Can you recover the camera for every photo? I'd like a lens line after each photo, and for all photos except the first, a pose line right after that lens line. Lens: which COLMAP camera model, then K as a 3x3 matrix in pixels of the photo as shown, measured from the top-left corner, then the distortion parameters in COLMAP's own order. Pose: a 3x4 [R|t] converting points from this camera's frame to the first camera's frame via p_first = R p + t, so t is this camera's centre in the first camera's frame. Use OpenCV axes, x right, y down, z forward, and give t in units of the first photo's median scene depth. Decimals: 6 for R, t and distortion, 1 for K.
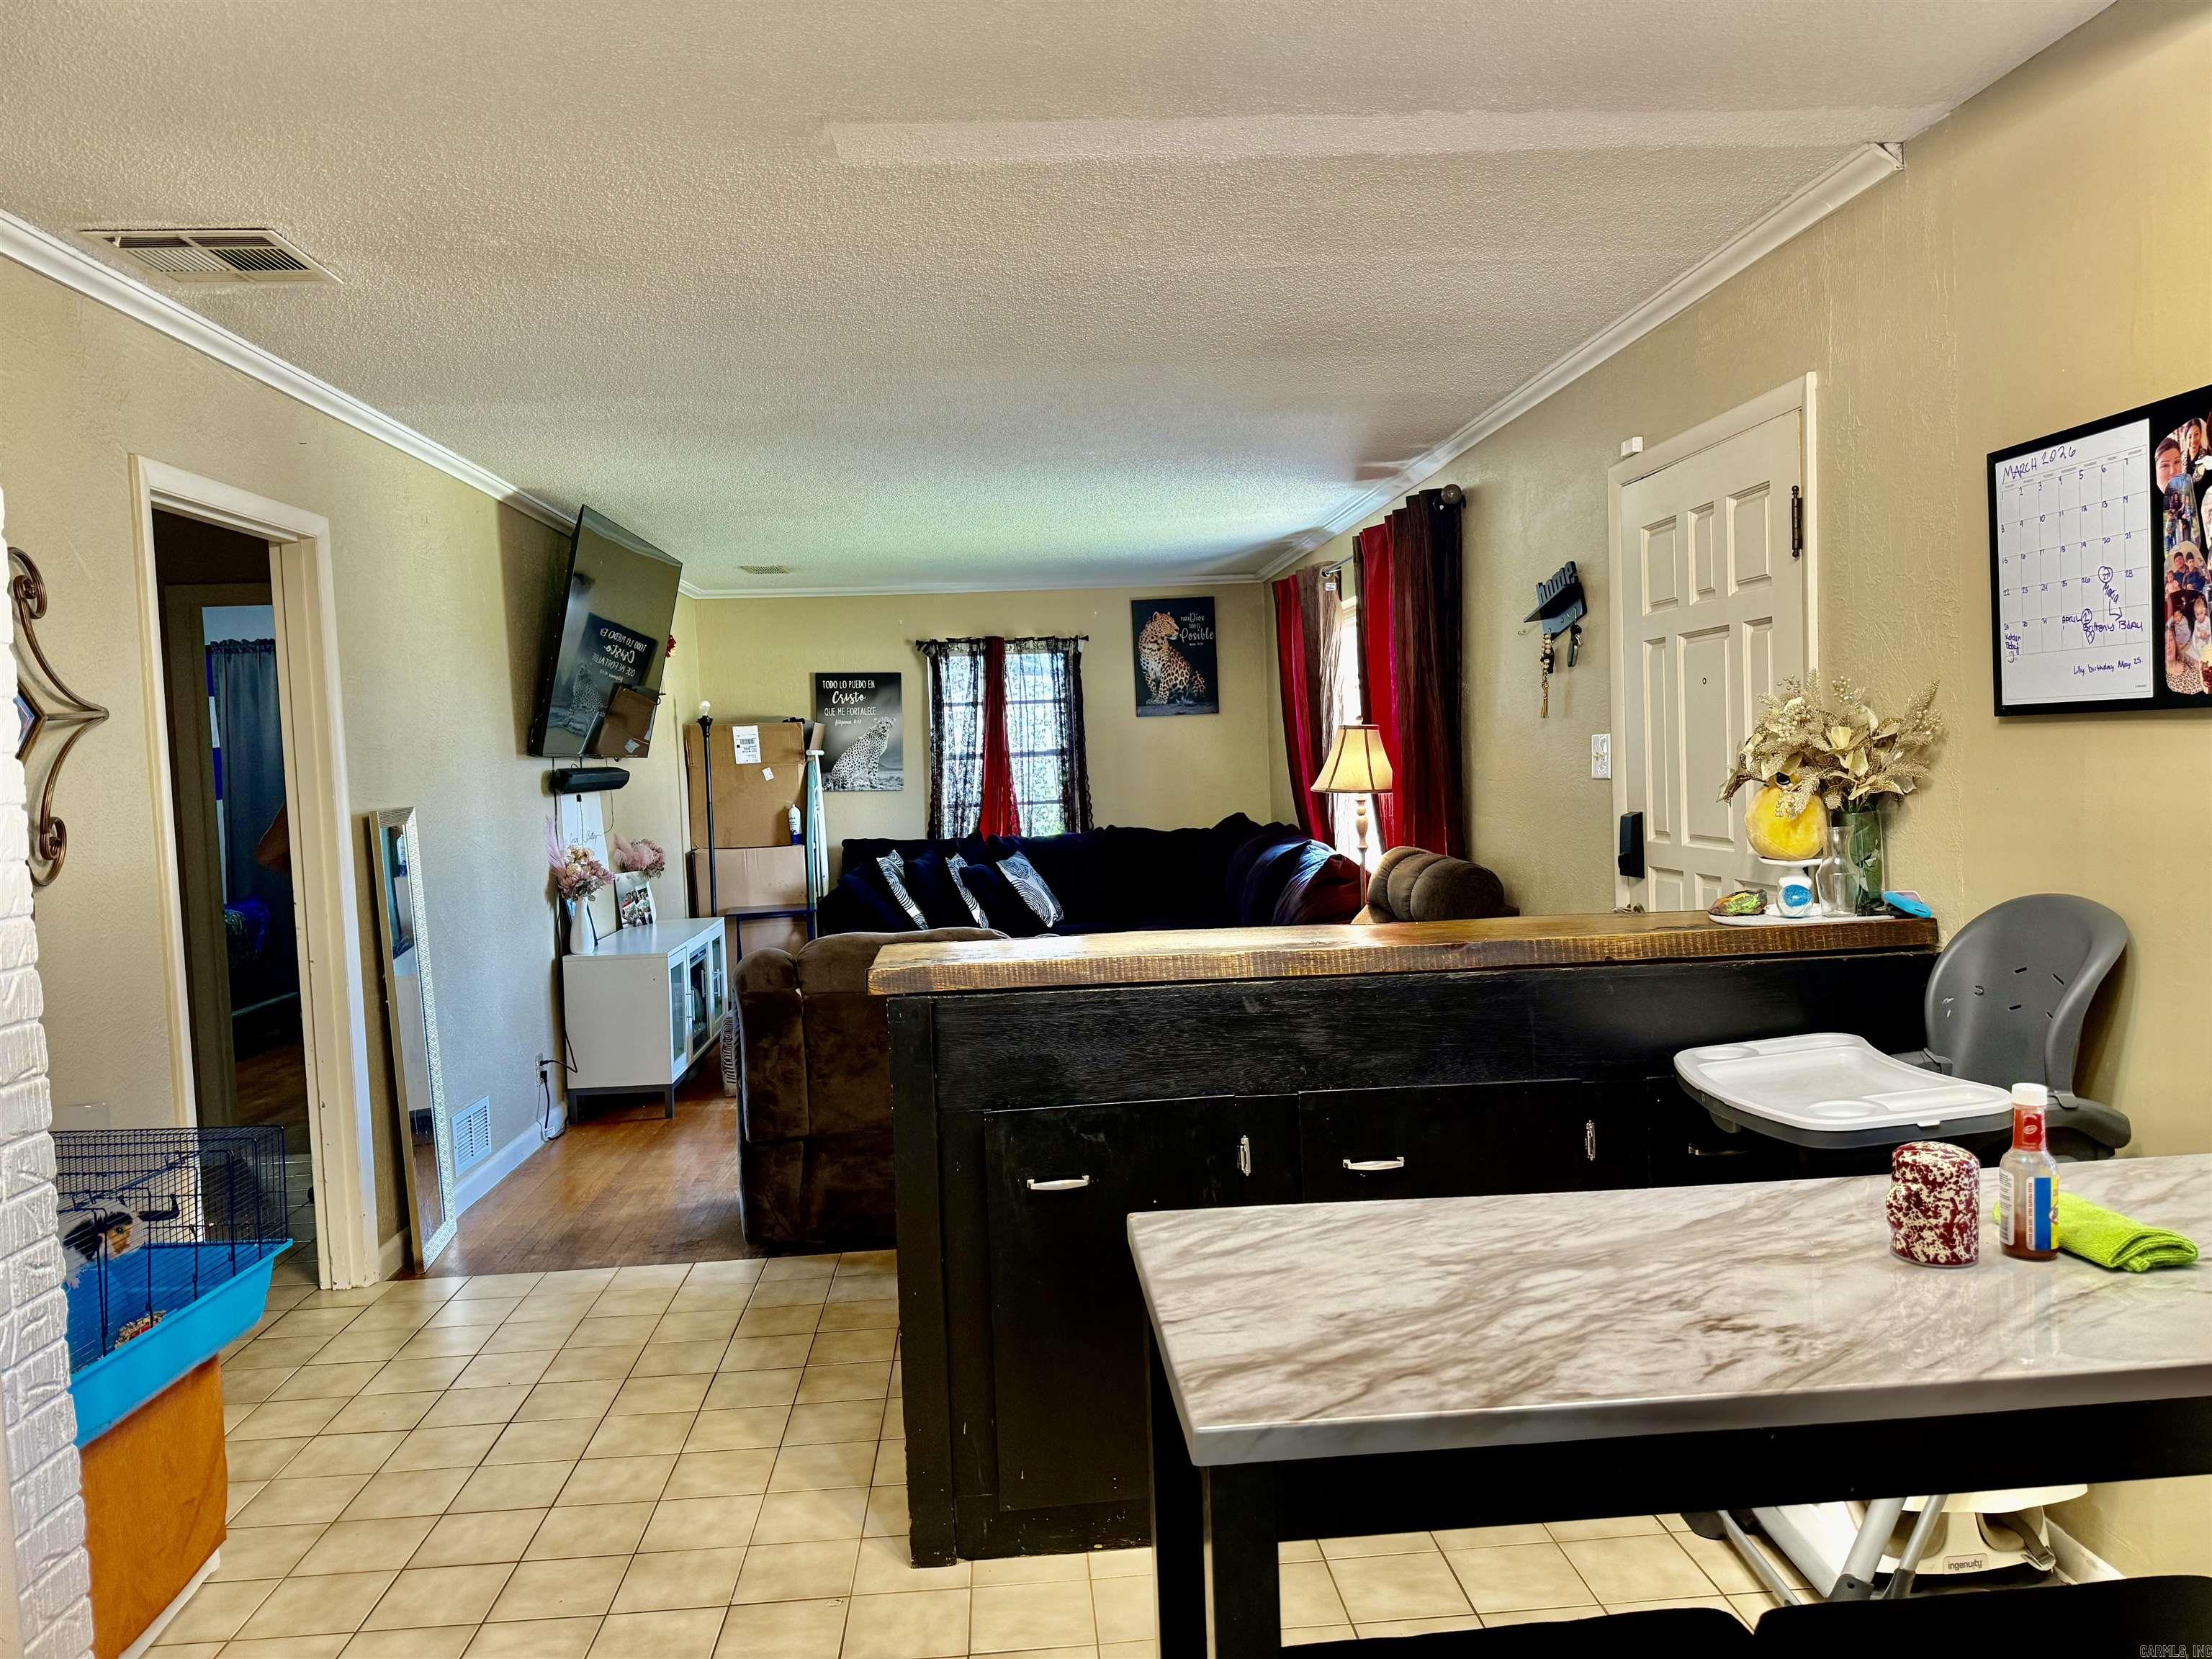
lens RADIAL K [[1533.3, 0, 1110.9], [0, 1533.3, 854.7], [0, 0, 1]] dist [0.027885, -0.079338]
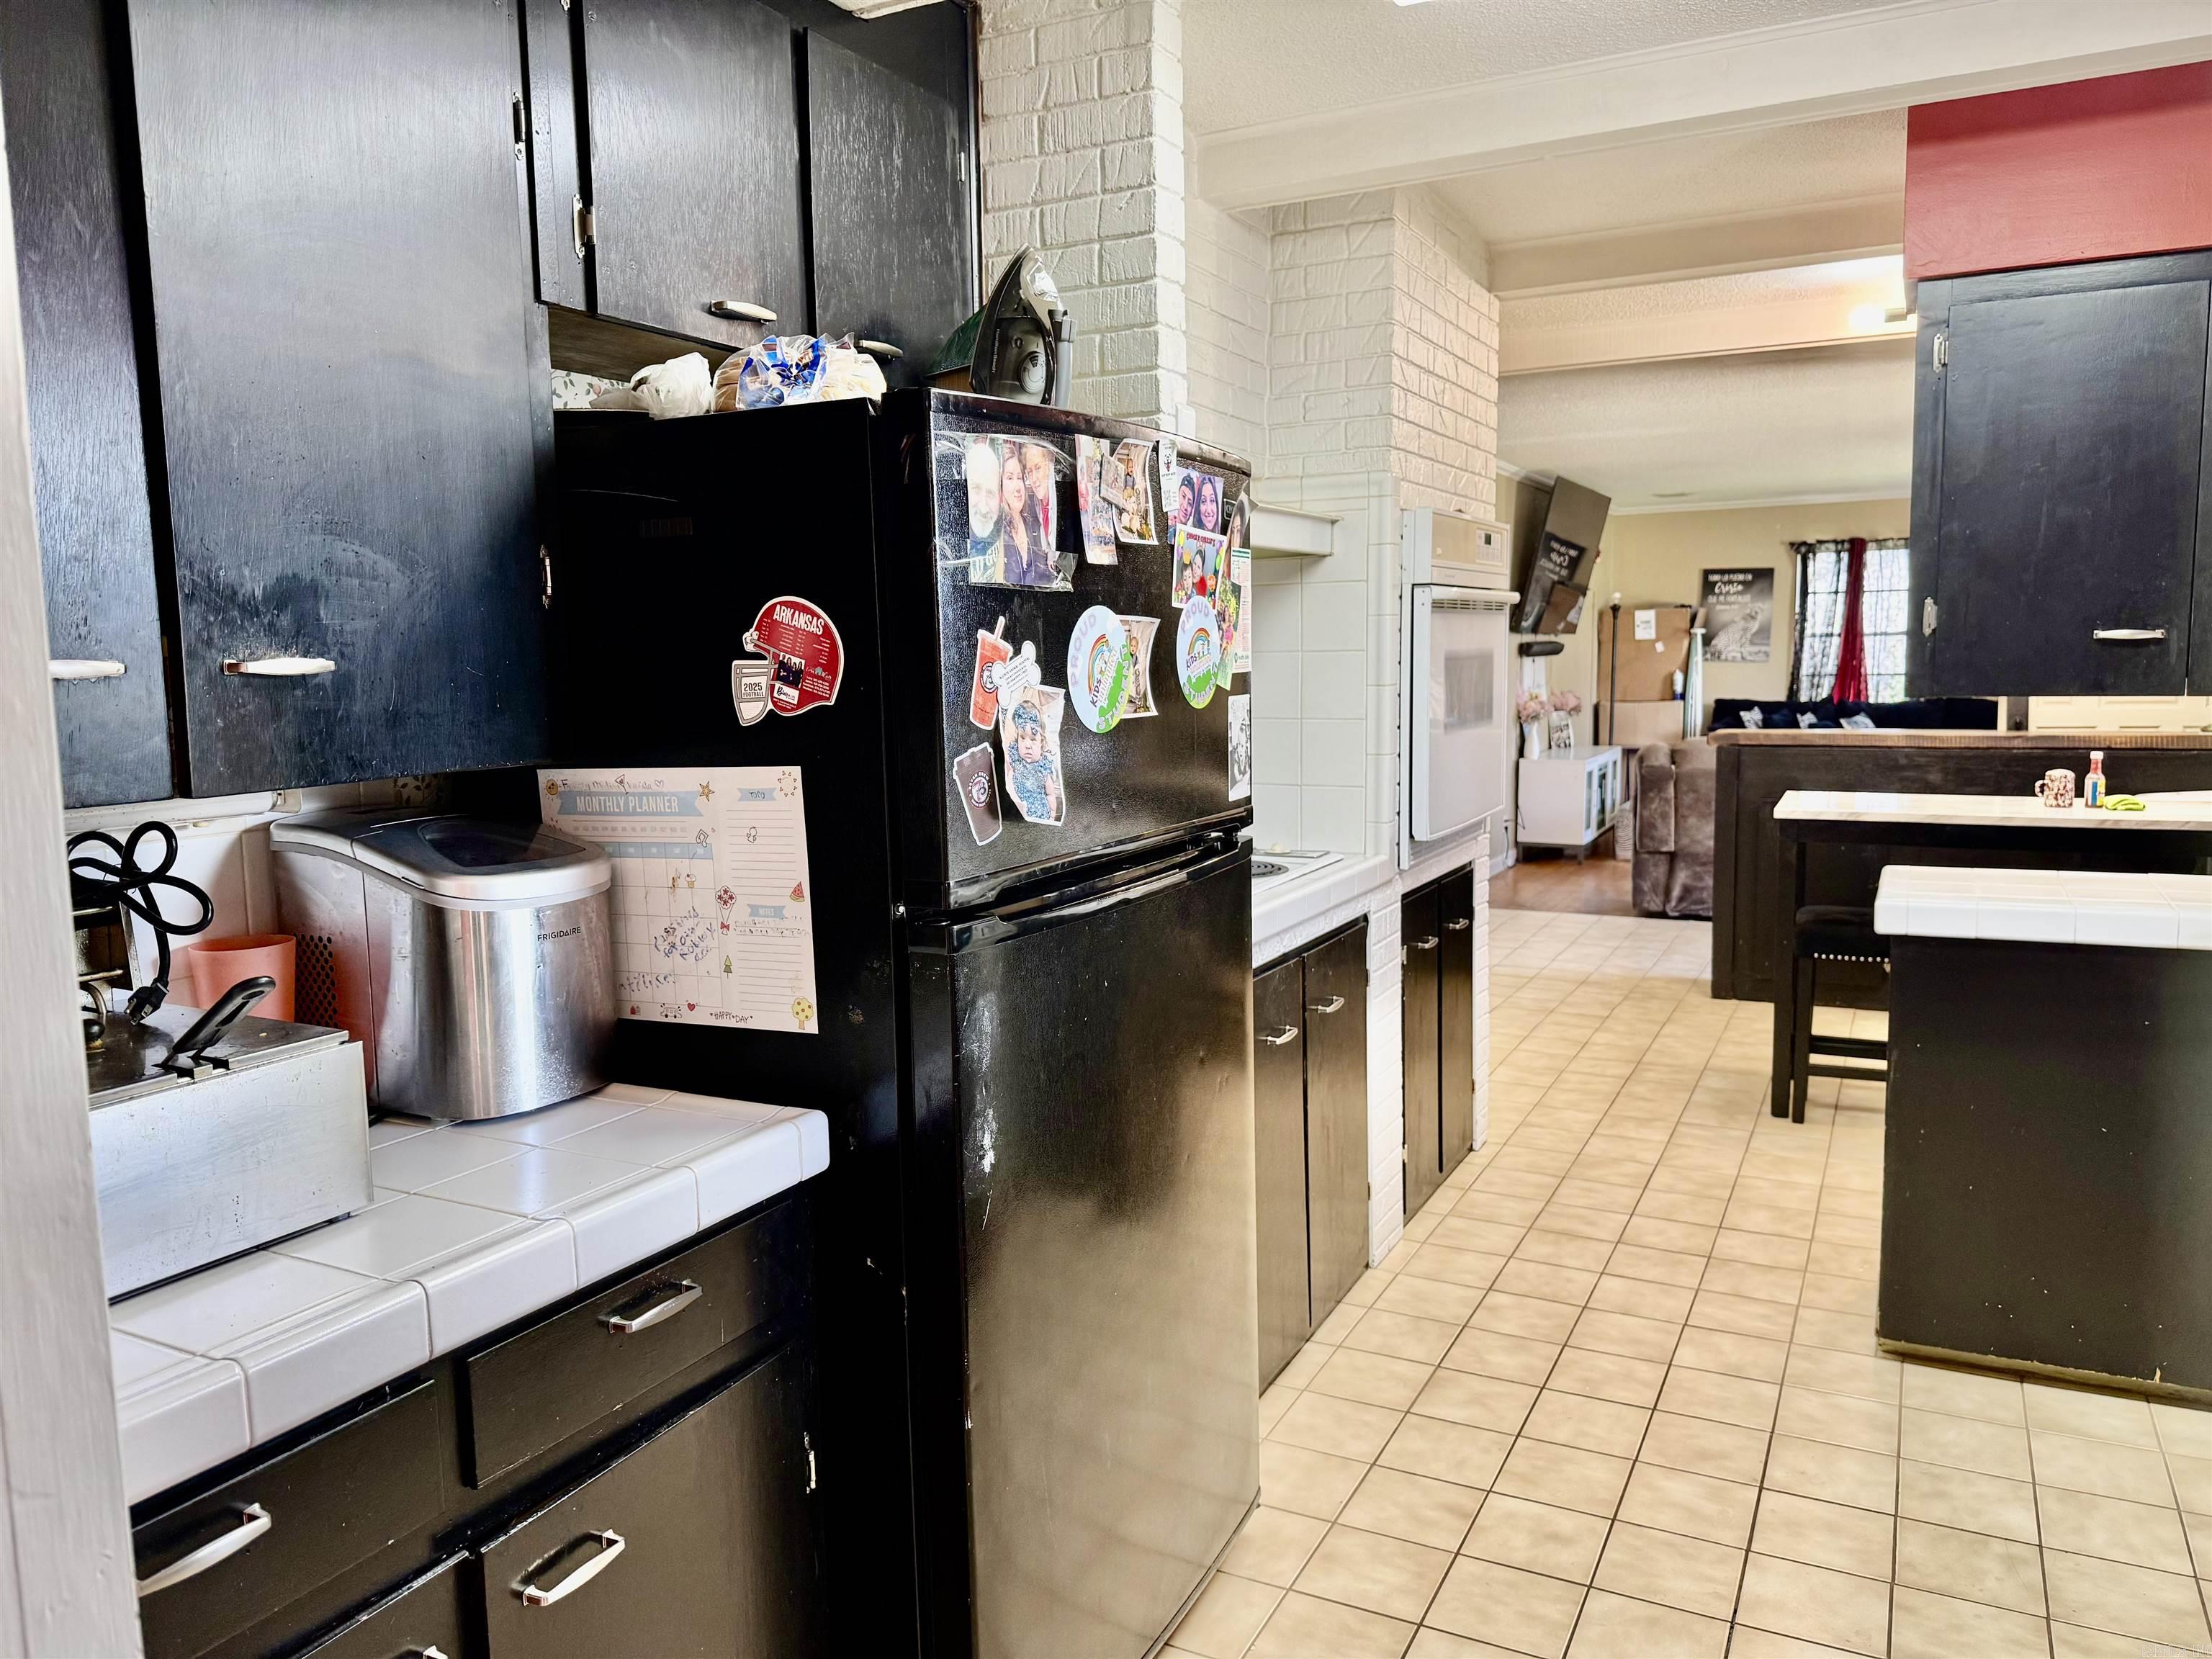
lens RADIAL K [[1533.3, 0, 1110.9], [0, 1533.3, 854.7], [0, 0, 1]] dist [0.027885, -0.079338]
pose [[0.850260, 0.086103, -0.519272, 0.077318], [-0.043834, 0.994686, 0.093161, 0.022693], [0.524534, -0.056449, 0.849516, -0.380056]]
